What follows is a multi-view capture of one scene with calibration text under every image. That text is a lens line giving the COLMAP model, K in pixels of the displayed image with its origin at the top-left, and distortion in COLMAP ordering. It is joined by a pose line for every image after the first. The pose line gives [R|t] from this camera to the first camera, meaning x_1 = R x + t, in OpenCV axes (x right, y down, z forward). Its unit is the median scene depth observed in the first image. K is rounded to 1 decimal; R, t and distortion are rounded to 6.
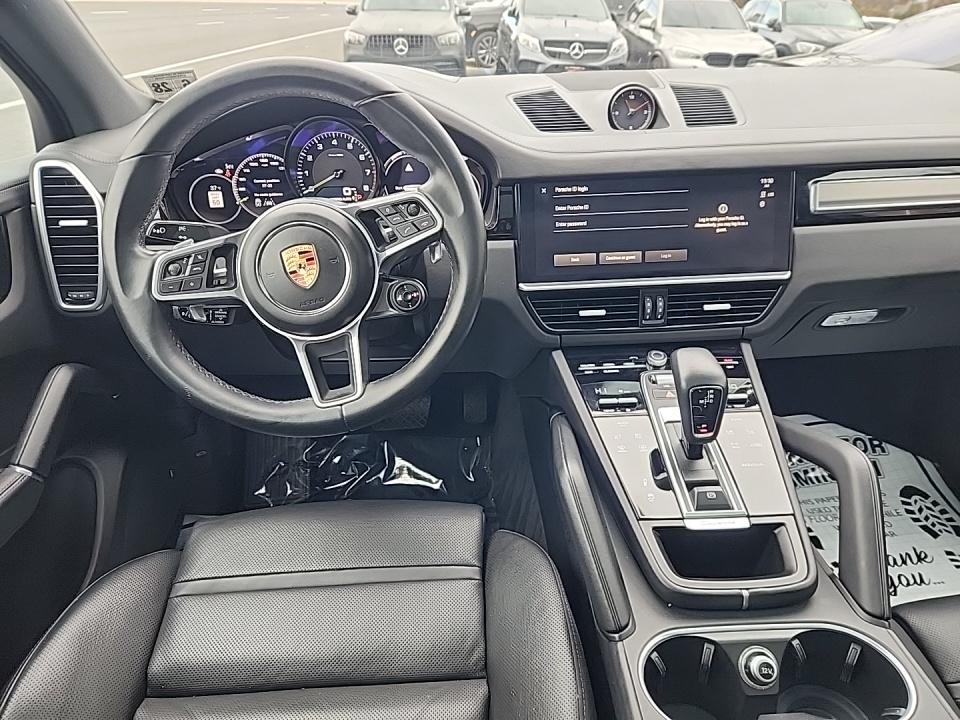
lens RADIAL K [[641.4, 0, 480.0], [0, 641.4, 360.0], [0, 0, 1]] dist [0.042592, -0.046232]
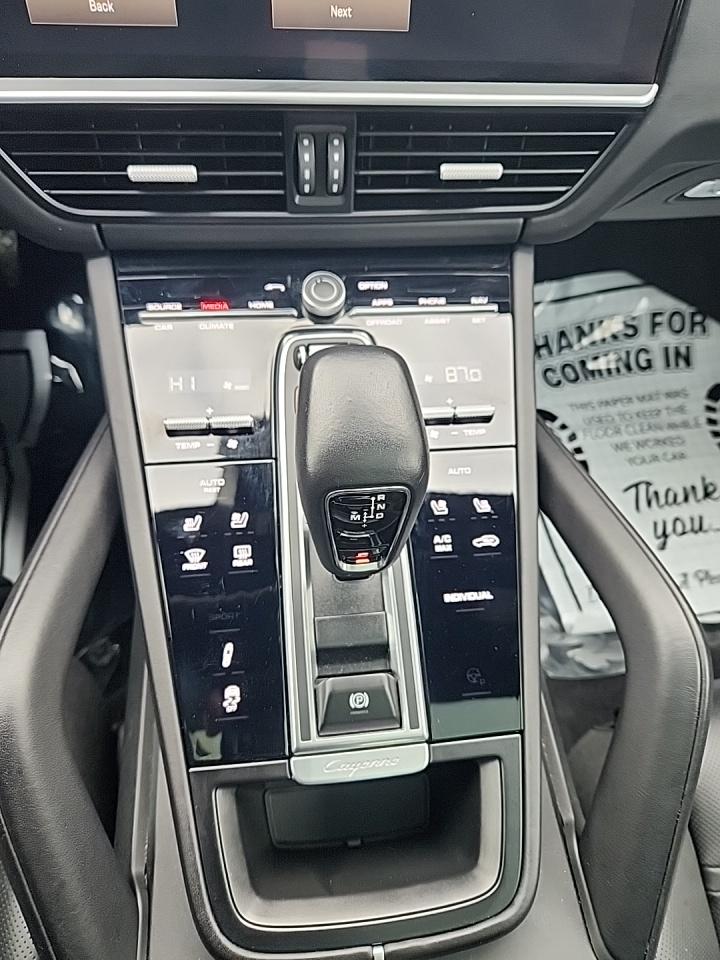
lens RADIAL K [[683.0, 0, 360.0], [0, 683.0, 480.0], [0, 0, 1]] dist [-0.002634, -0.002573]
pose [[0.990590, -0.010471, 0.136462, 0.228208], [-0.061092, 0.858392, 0.509343, -0.128326], [-0.122471, -0.512887, 0.849675, 0.519240]]
